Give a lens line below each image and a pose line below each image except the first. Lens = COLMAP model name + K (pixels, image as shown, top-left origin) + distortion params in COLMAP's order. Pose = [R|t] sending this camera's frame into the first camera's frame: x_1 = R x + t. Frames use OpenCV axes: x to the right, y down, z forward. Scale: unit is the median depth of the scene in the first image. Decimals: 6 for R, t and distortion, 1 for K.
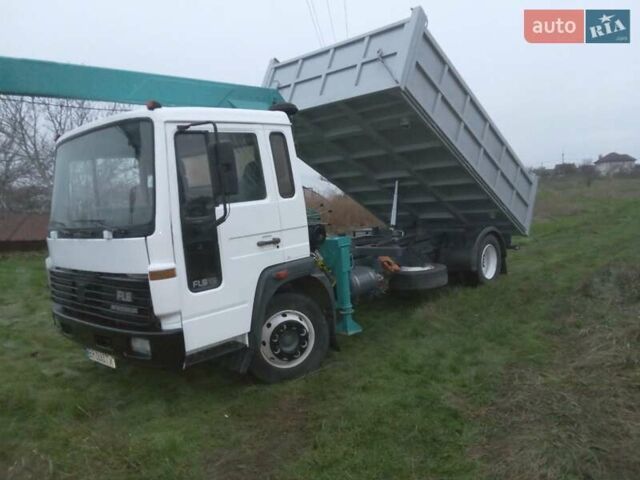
lens RADIAL K [[497.0, 0, 319.7], [0, 497.0, 244.6], [0, 0, 1]] dist [0.054946, -0.080210]
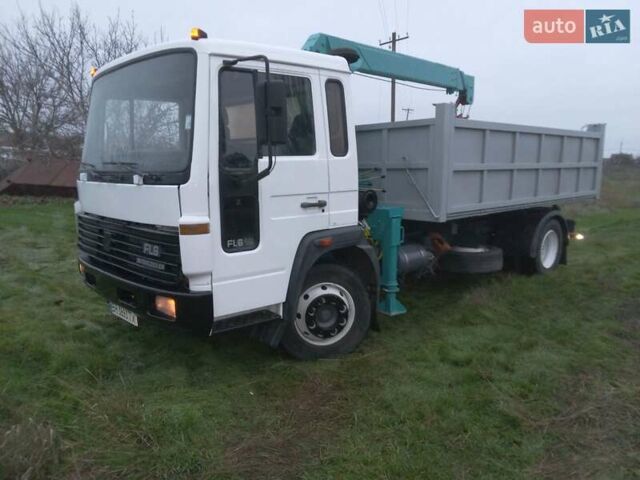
lens RADIAL K [[492.9, 0, 309.7], [0, 492.9, 231.6], [0, 0, 1]] dist [0.131277, -0.185884]
pose [[0.992603, 0.086931, -0.084753, -0.029943], [-0.084182, 0.995818, 0.035487, 0.012638], [0.087484, -0.028090, 0.995770, 0.114742]]
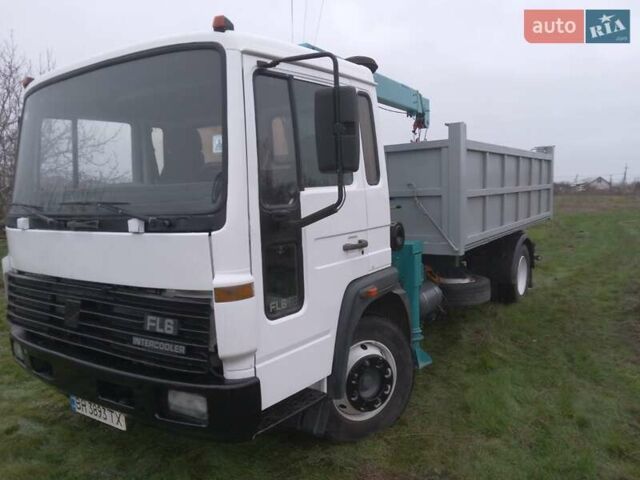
lens RADIAL K [[503.1, 0, 320.0], [0, 503.1, 240.0], [0, 0, 1]] dist [0.081325, 0.002116]
pose [[0.992780, 0.033925, 0.115054, -0.226759], [-0.032295, 0.999350, -0.016007, 0.000137], [-0.115522, 0.012175, 0.993230, 0.286272]]
